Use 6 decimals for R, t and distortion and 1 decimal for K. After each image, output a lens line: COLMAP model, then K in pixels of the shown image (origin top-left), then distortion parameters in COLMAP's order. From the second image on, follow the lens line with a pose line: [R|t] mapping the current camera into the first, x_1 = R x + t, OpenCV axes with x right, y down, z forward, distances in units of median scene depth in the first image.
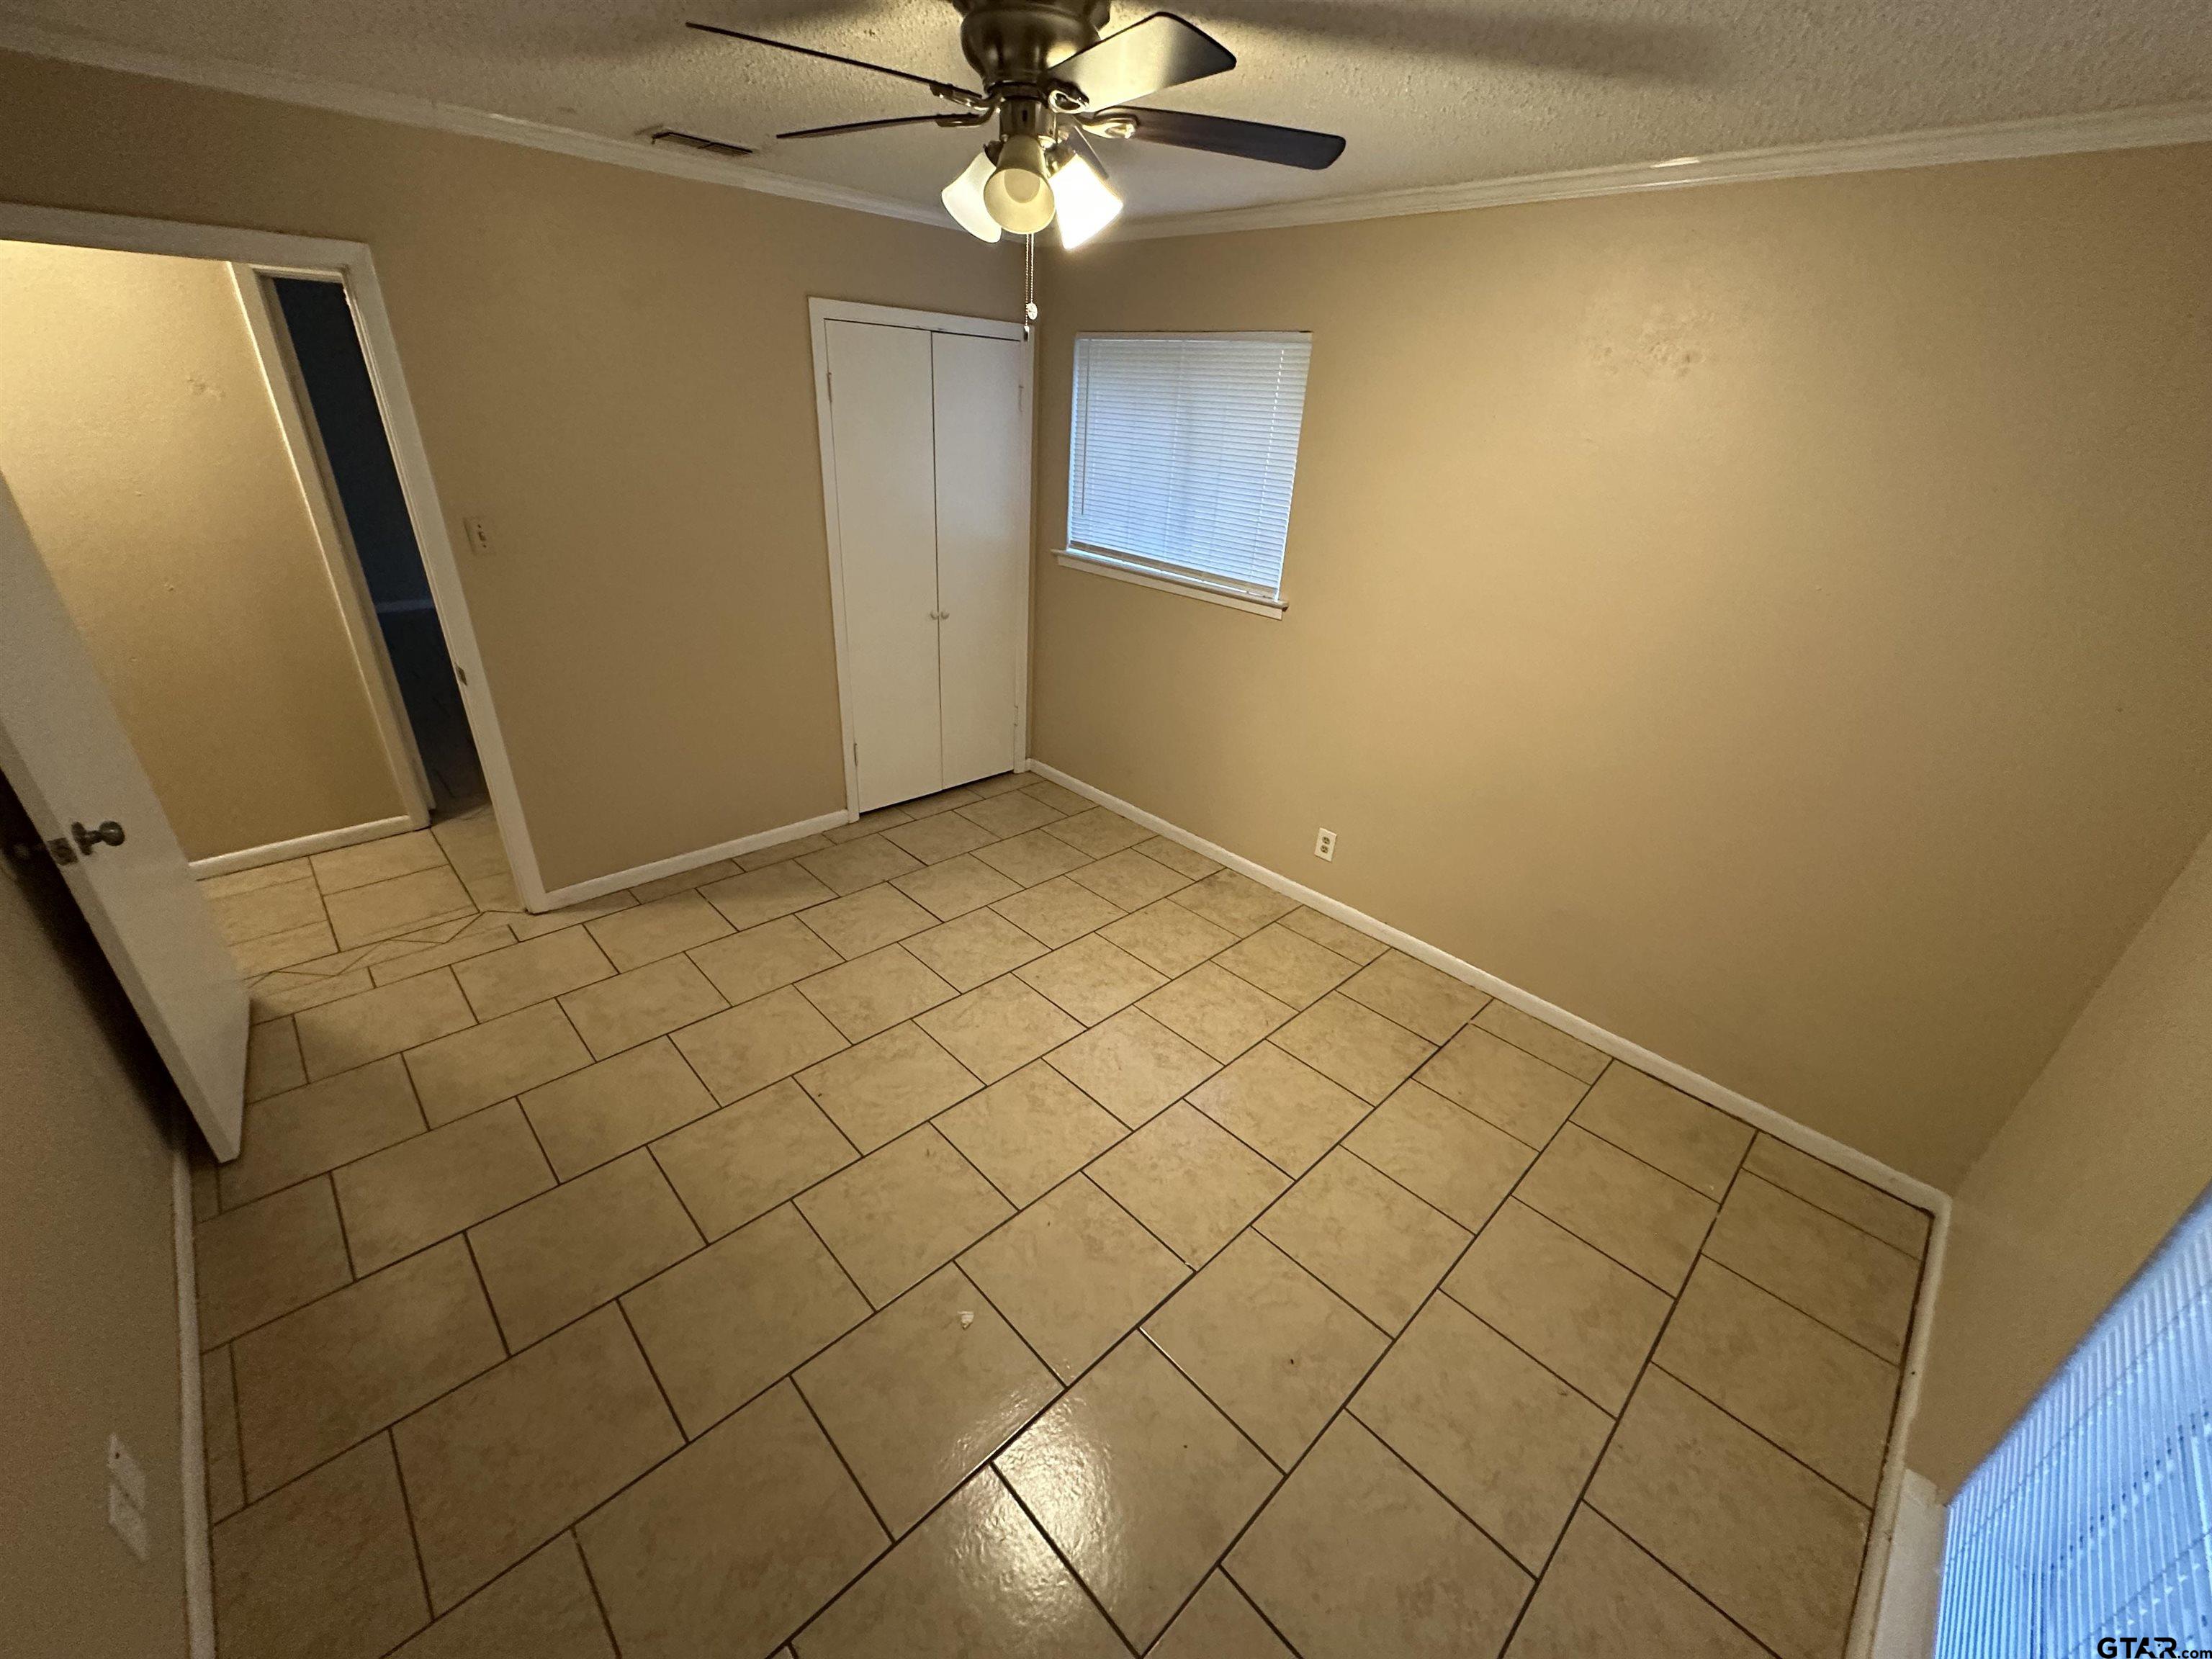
lens RADIAL K [[883.9, 0, 1108.1], [0, 883.9, 828.4], [0, 0, 1]] dist [-0.000380, -0.000476]
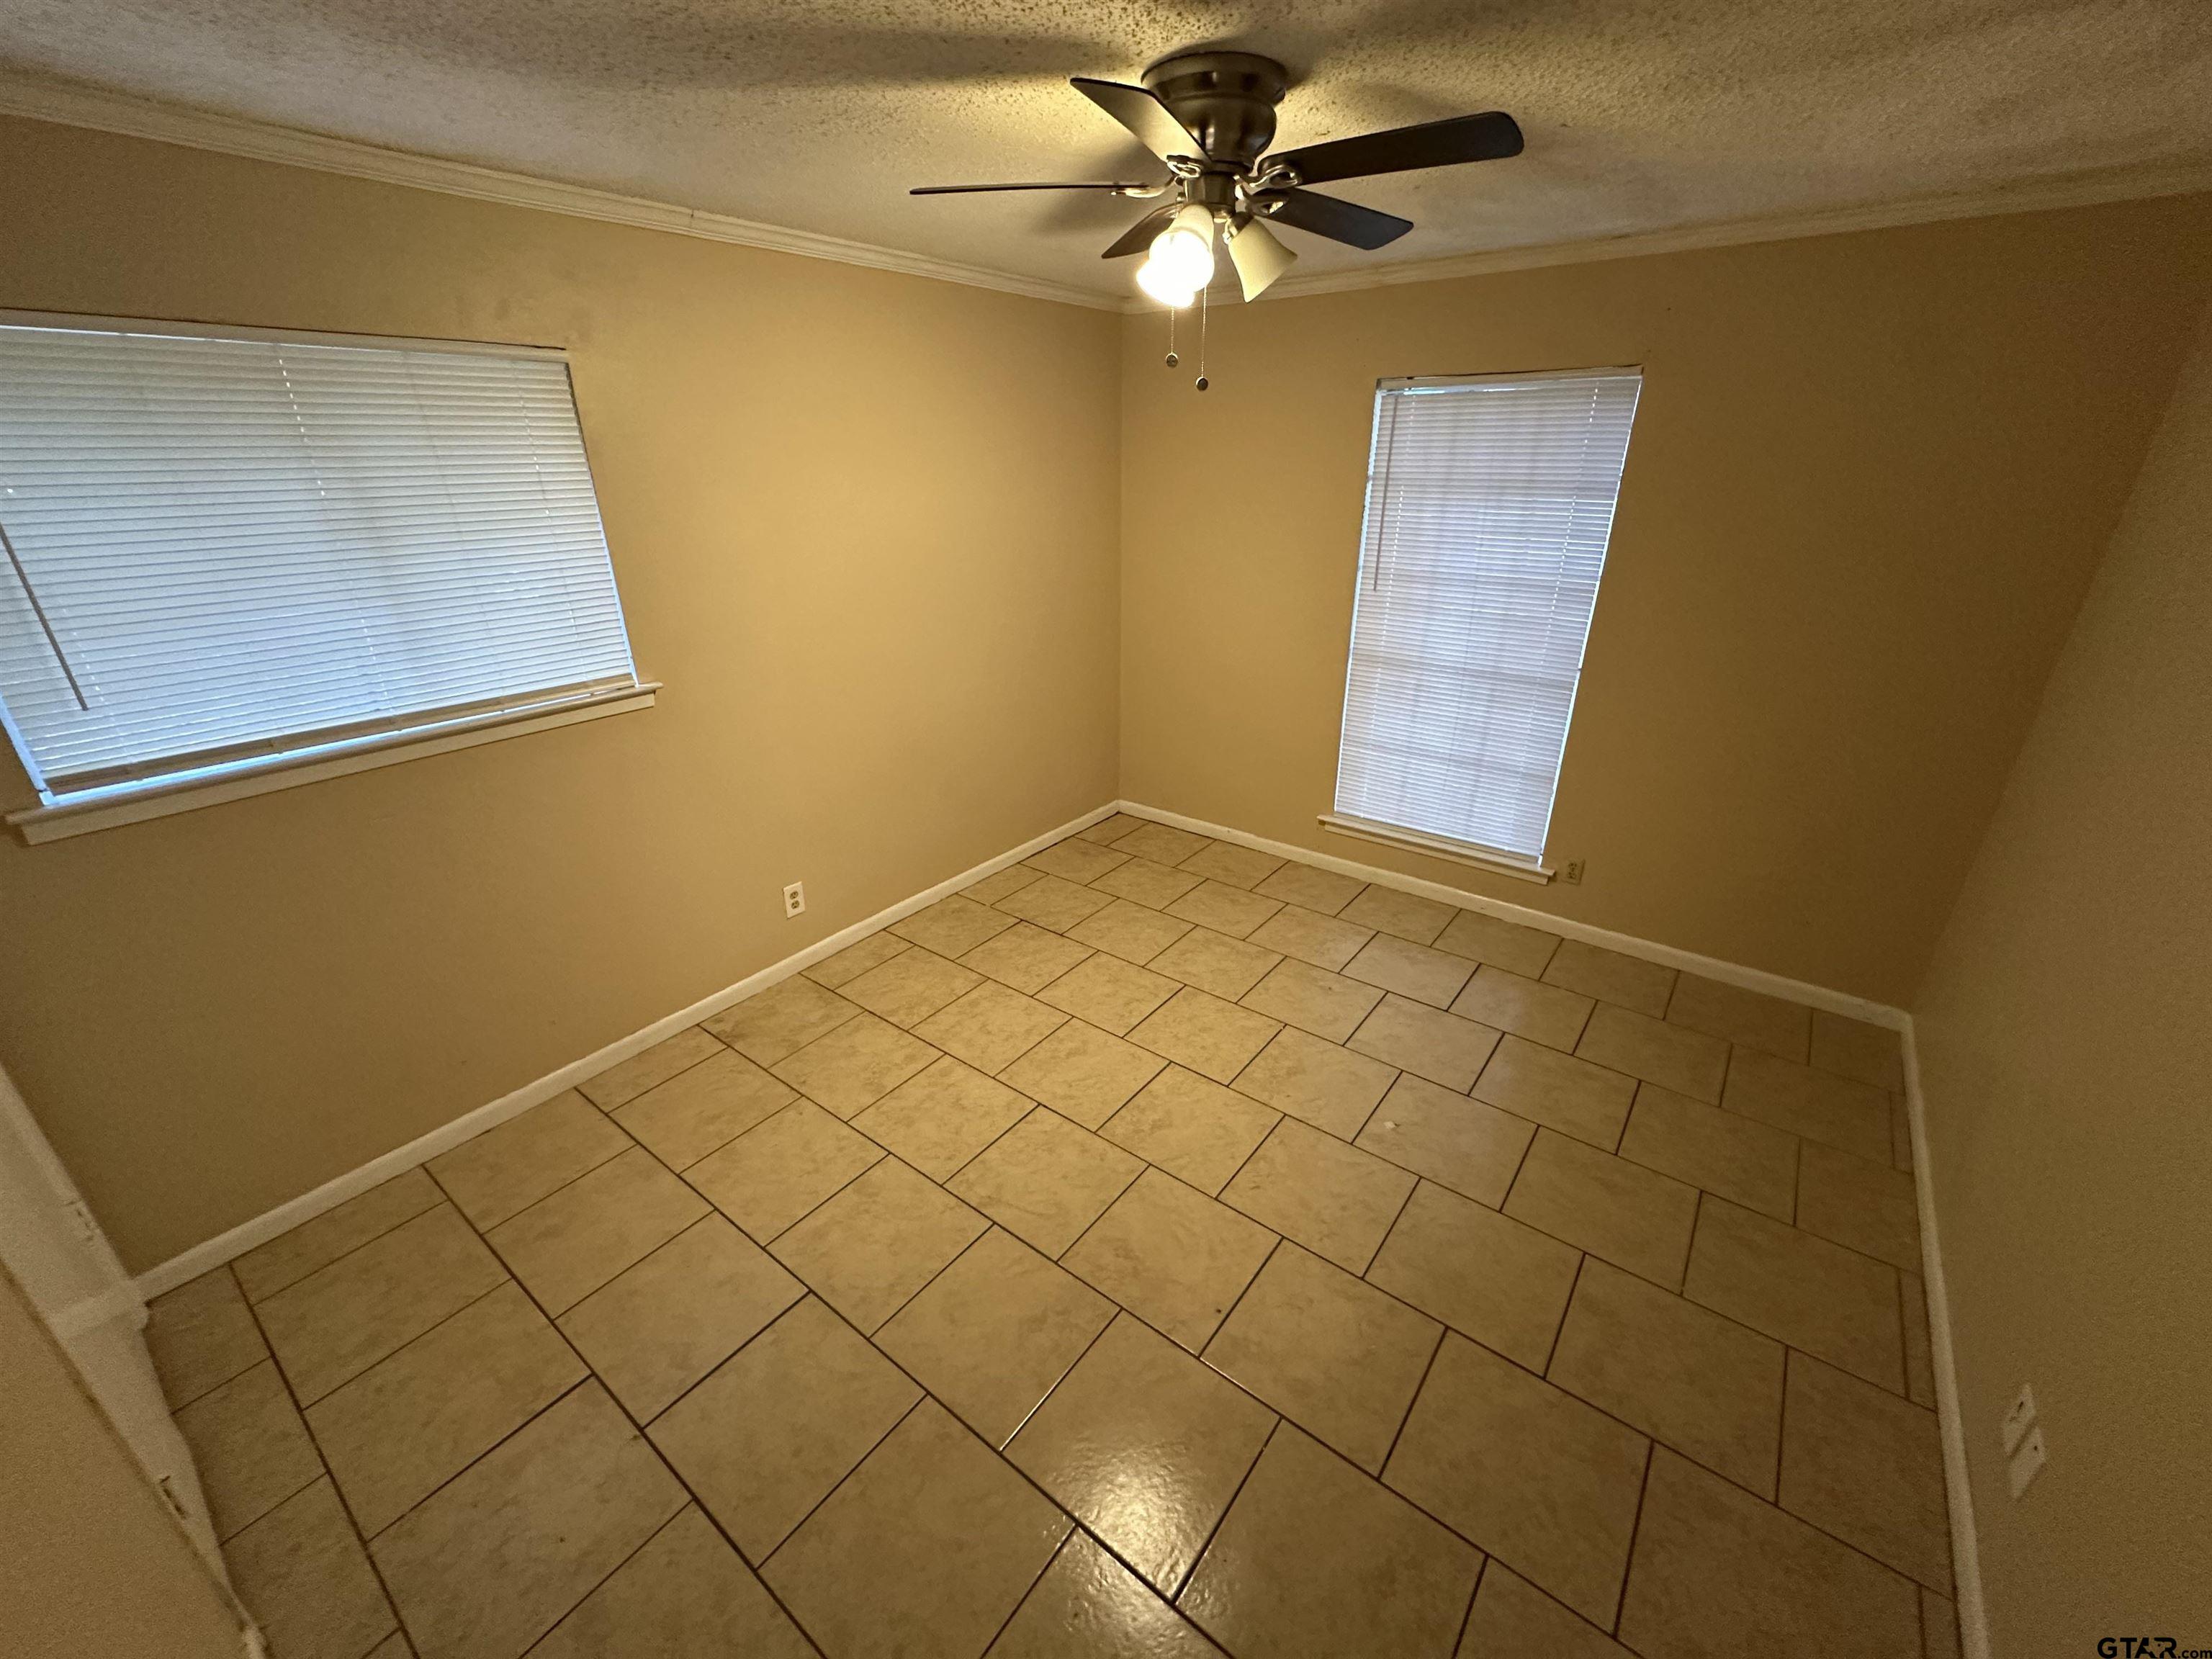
lens RADIAL K [[883.9, 0, 1108.1], [0, 883.9, 828.4], [0, 0, 1]] dist [-0.000380, -0.000476]
pose [[-0.150799, -0.438125, 0.886175, -0.632659], [0.436747, 0.774669, 0.457318, -0.340495], [-0.886855, 0.455998, 0.074531, 0.633683]]
